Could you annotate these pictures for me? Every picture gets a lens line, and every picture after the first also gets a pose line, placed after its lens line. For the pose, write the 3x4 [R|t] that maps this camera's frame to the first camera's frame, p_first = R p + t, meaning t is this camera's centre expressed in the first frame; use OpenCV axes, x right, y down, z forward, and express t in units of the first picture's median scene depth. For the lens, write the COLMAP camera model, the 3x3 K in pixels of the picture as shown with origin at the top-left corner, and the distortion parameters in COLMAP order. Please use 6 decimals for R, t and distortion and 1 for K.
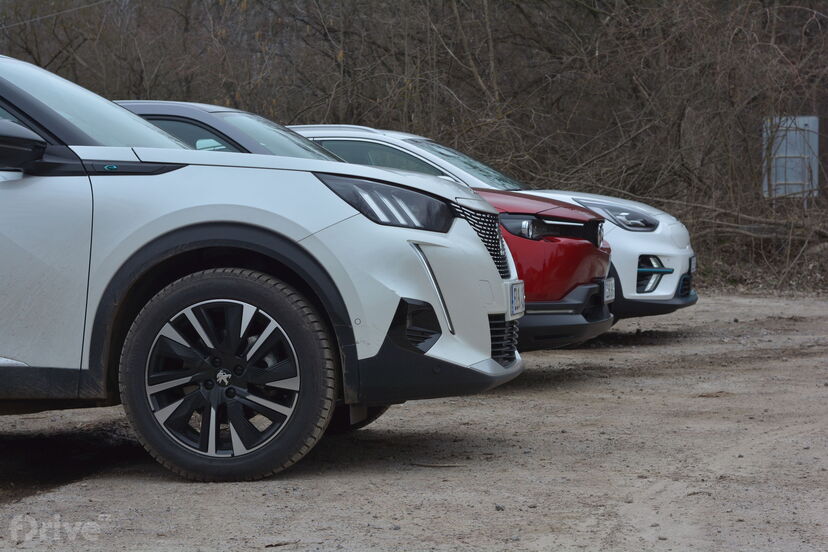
lens RADIAL K [[1775.4, 0, 414.0], [0, 1775.4, 276.0], [0, 0, 1]] dist [-0.005642, -0.156780]
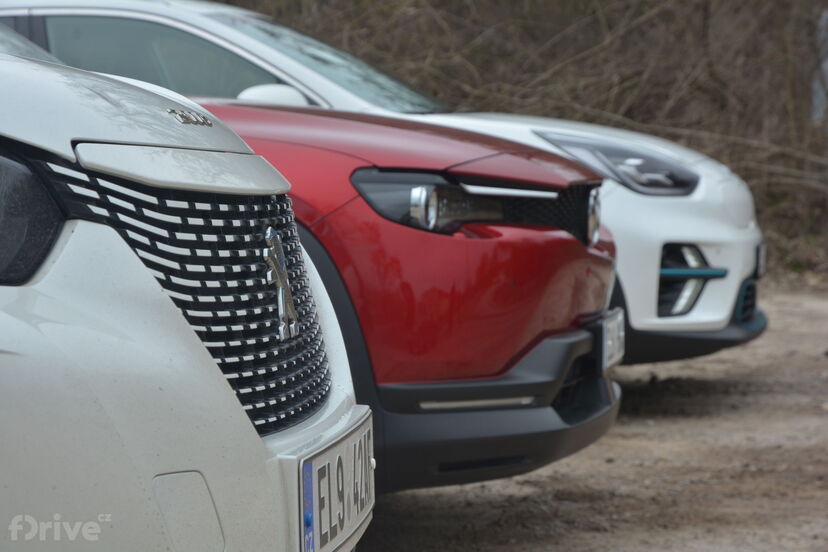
lens RADIAL K [[2391.5, 0, 414.0], [0, 2391.5, 276.0], [0, 0, 1]] dist [0.066575, 0.438304]
pose [[0.999201, 0.004136, 0.039752, 0.028755], [-0.004918, 0.999796, 0.019601, -0.015524], [-0.039663, -0.019780, 0.999017, 0.320039]]
